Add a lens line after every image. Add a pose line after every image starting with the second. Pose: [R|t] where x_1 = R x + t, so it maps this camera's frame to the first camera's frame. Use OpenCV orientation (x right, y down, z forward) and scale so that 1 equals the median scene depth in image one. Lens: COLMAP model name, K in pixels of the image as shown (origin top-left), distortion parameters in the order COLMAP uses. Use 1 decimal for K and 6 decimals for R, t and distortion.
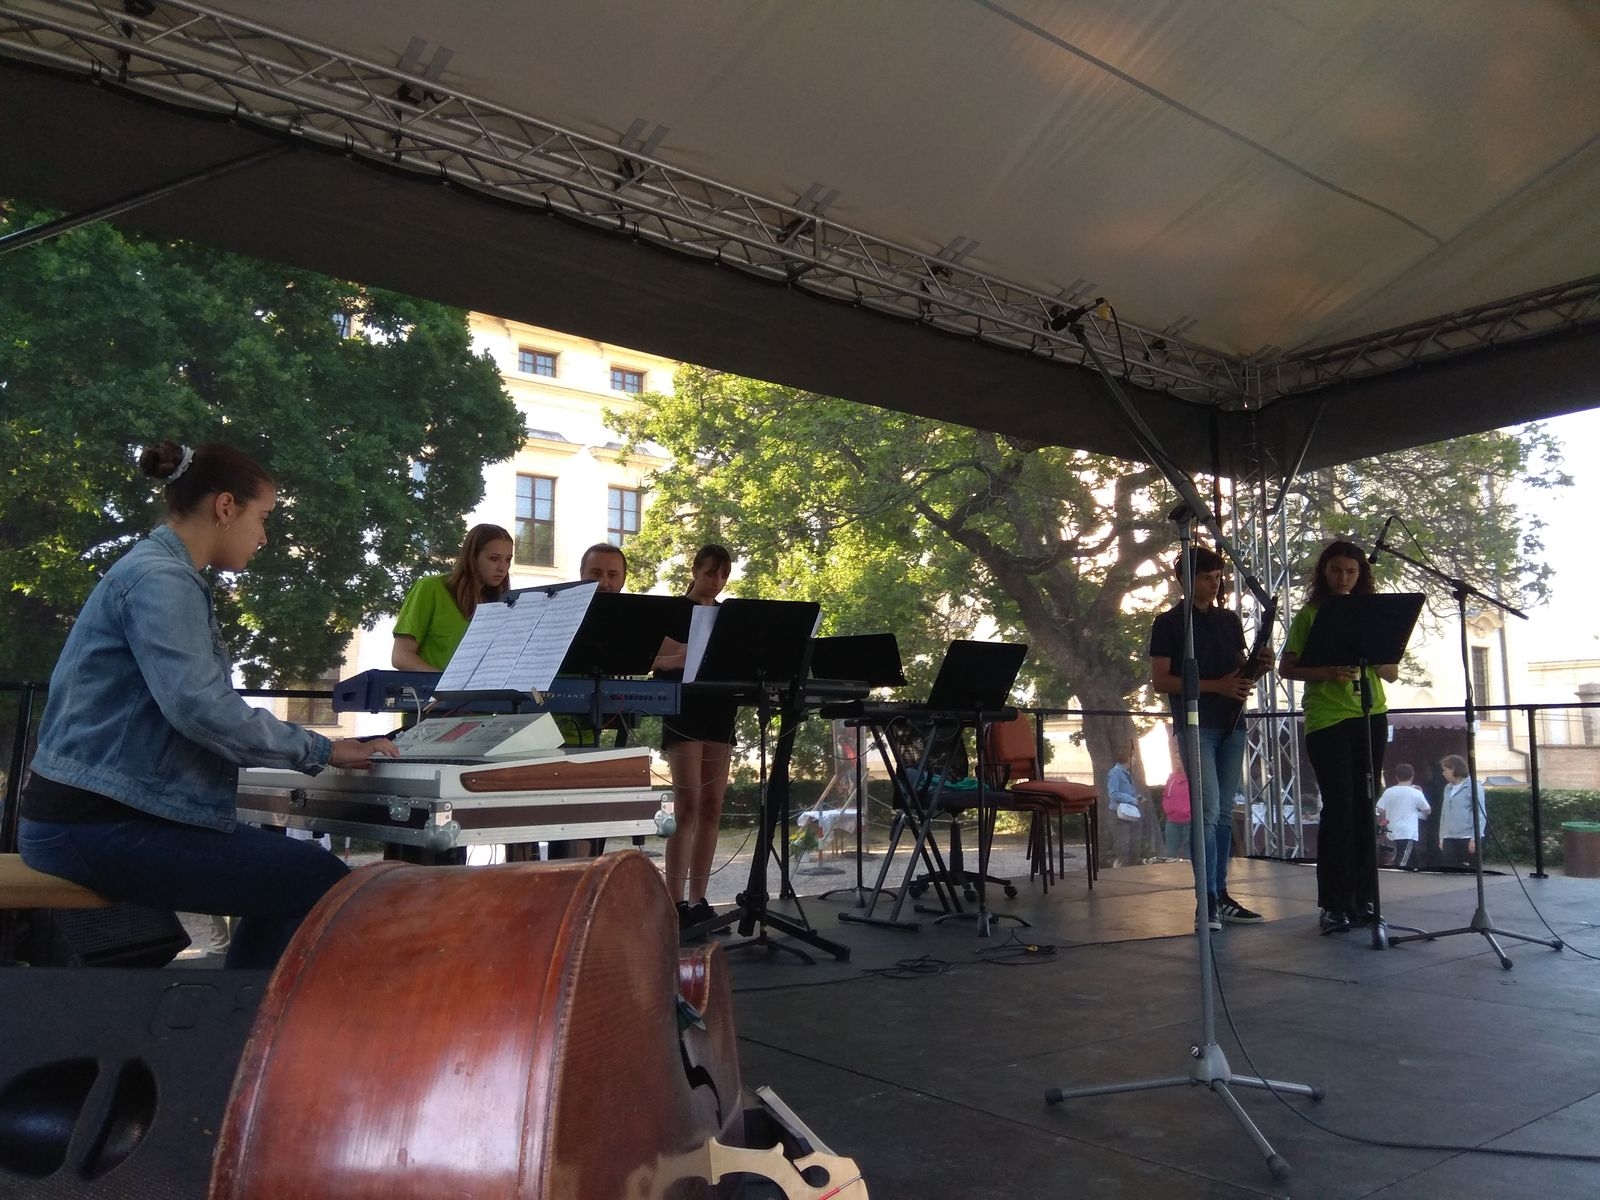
lens RADIAL K [[1231.0, 0, 802.5], [0, 1231.0, 605.2], [0, 0, 1]] dist [0.091729, -0.145287]
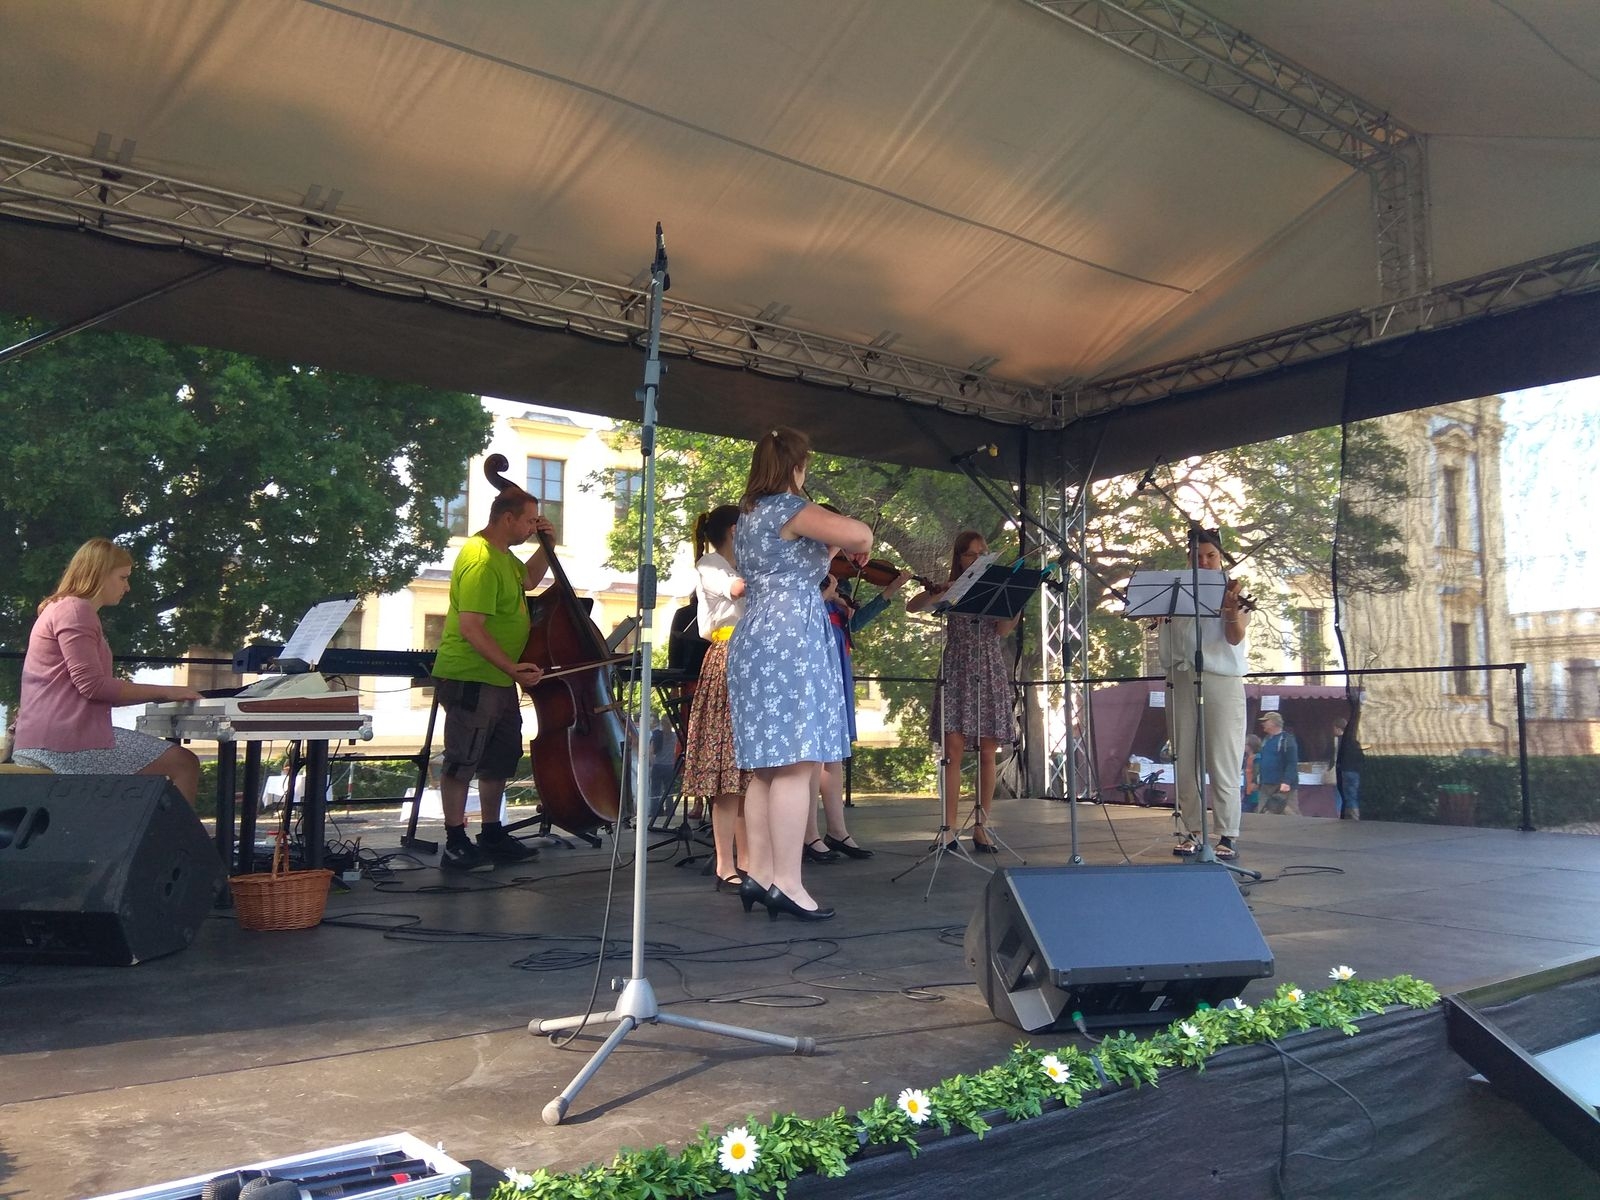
lens RADIAL K [[1231.0, 0, 799.2], [0, 1231.0, 609.7], [0, 0, 1]] dist [0.091729, -0.145287]
pose [[0.999435, 0.002849, -0.033495, 0.161704], [-0.001989, 0.999668, 0.025706, -0.013774], [0.033557, -0.025625, 0.999108, -0.217876]]
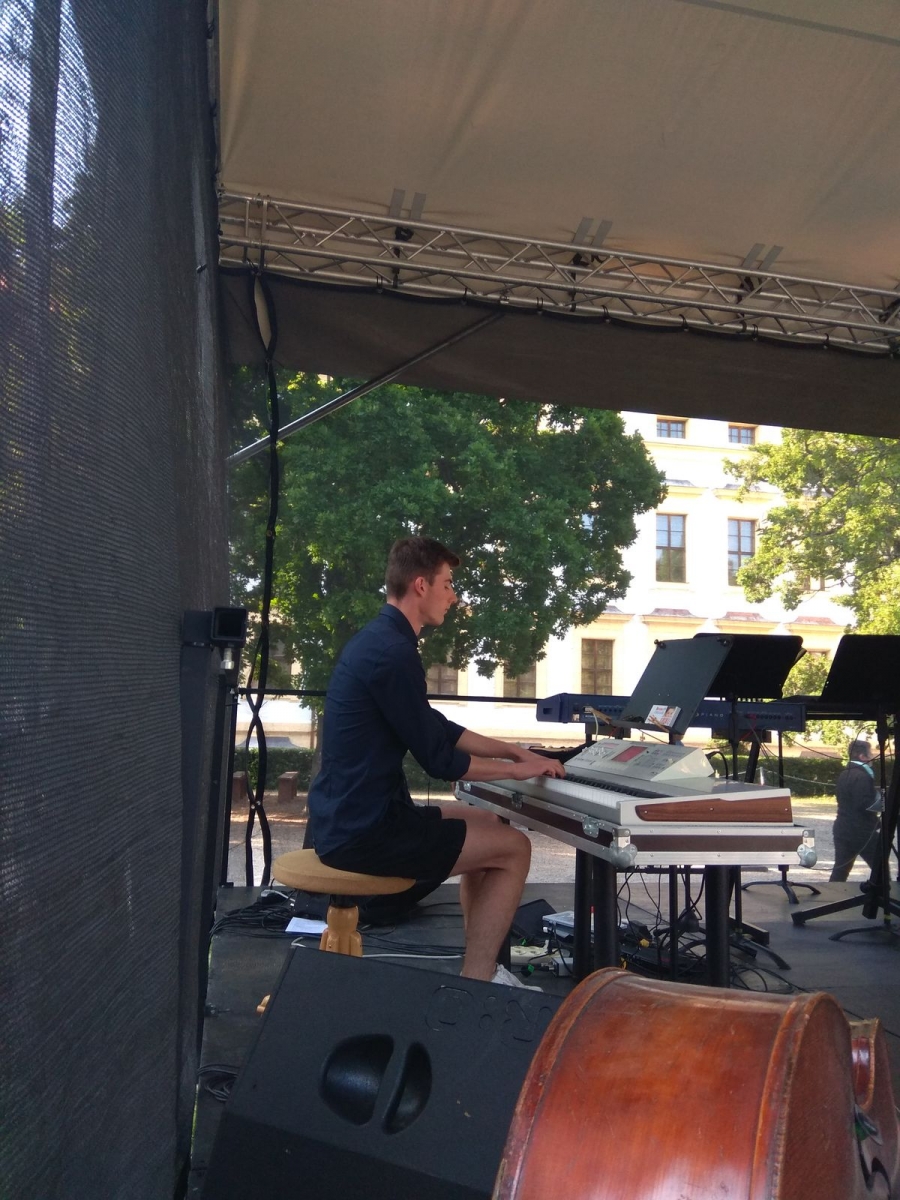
lens RADIAL K [[923.3, 0, 445.2], [0, 923.3, 597.9], [0, 0, 1]] dist [0.091729, -0.145287]
pose [[0.899545, -0.021754, -0.436286, -0.007535], [0.016624, 0.999741, -0.015572, -0.016953], [0.436512, 0.006754, 0.899673, 0.013370]]
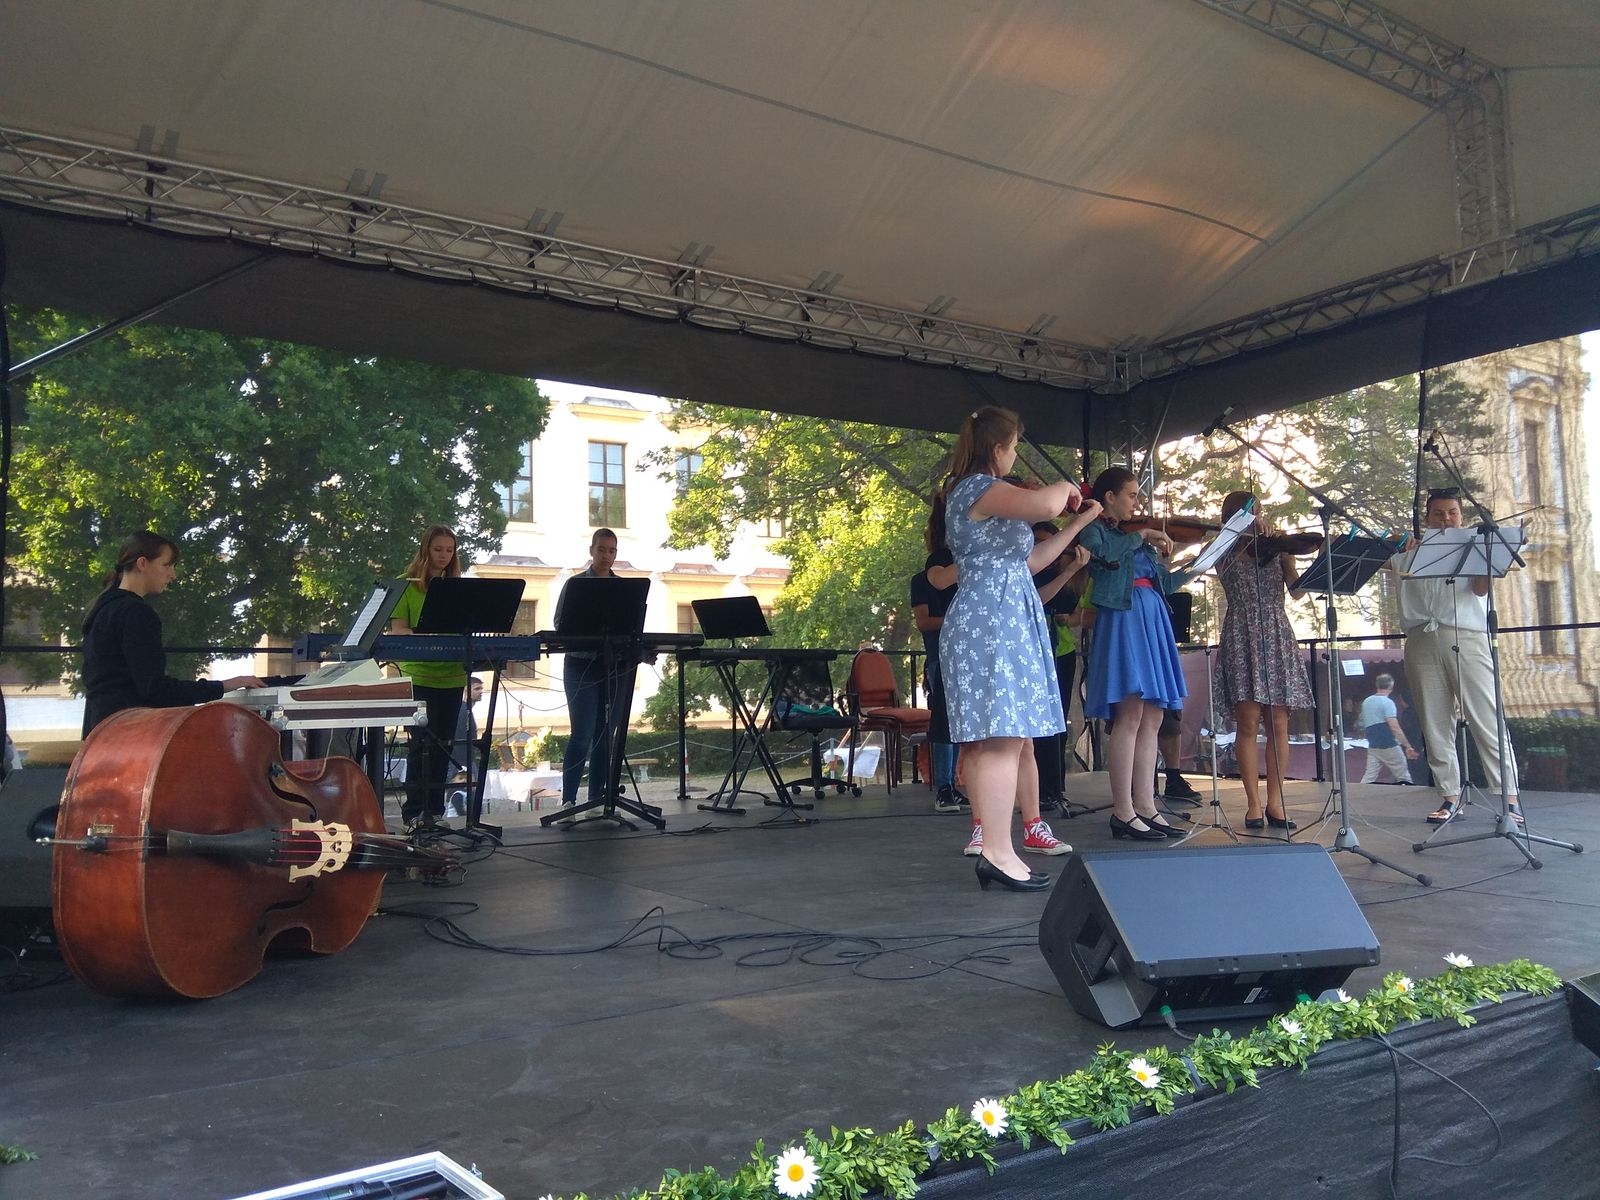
lens RADIAL K [[1231.0, 0, 799.8], [0, 1231.0, 598.9], [0, 0, 1]] dist [0.091729, -0.145287]
pose [[0.996200, -0.022950, -0.084016, 0.163211], [0.025881, 0.999088, 0.033968, -0.011669], [0.083160, -0.036013, 0.995885, -0.199166]]
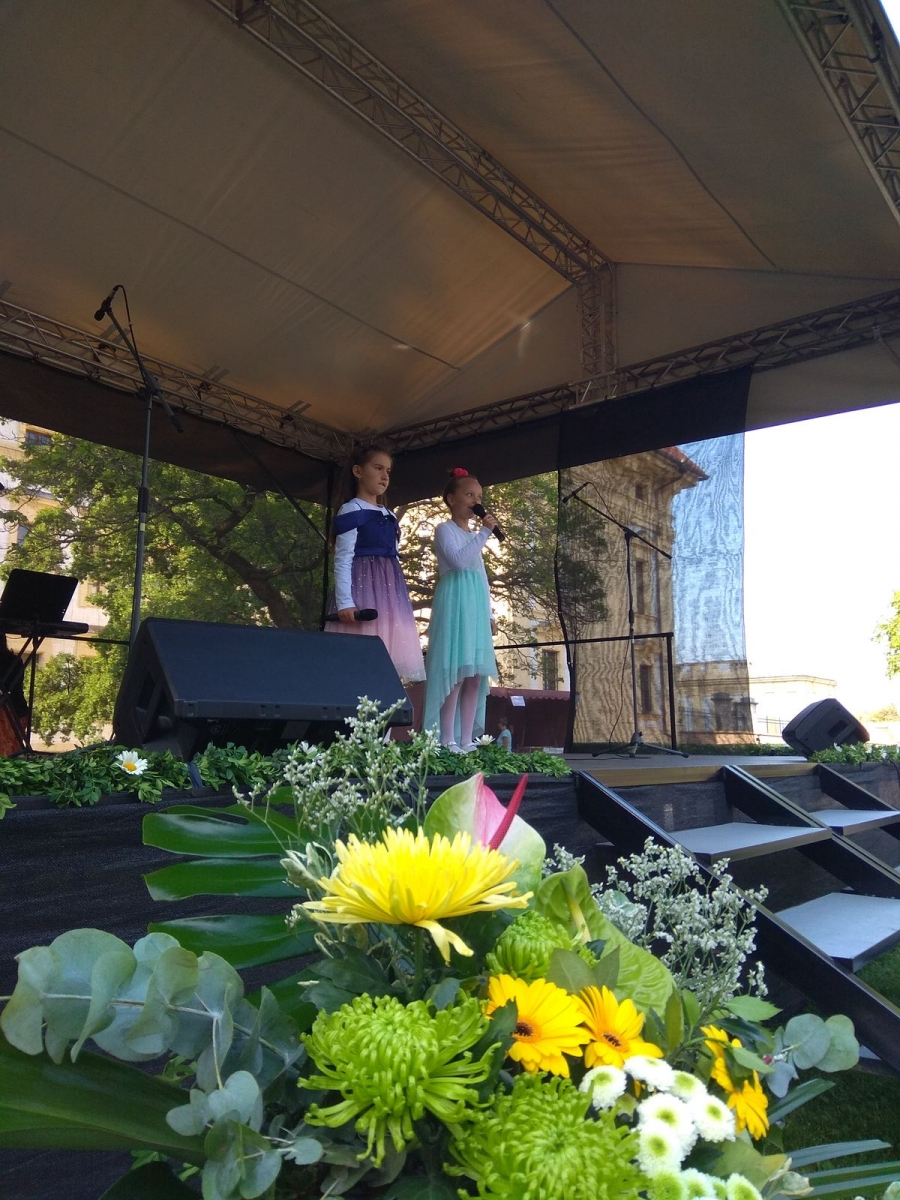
lens RADIAL K [[923.3, 0, 441.6], [0, 923.3, 596.8], [0, 0, 1]] dist [0.091729, -0.145287]
pose [[0.972356, 0.043332, 0.229446, 0.218461], [-0.032761, 0.998228, -0.049682, 0.060903], [-0.231192, 0.040792, 0.972053, -0.144069]]
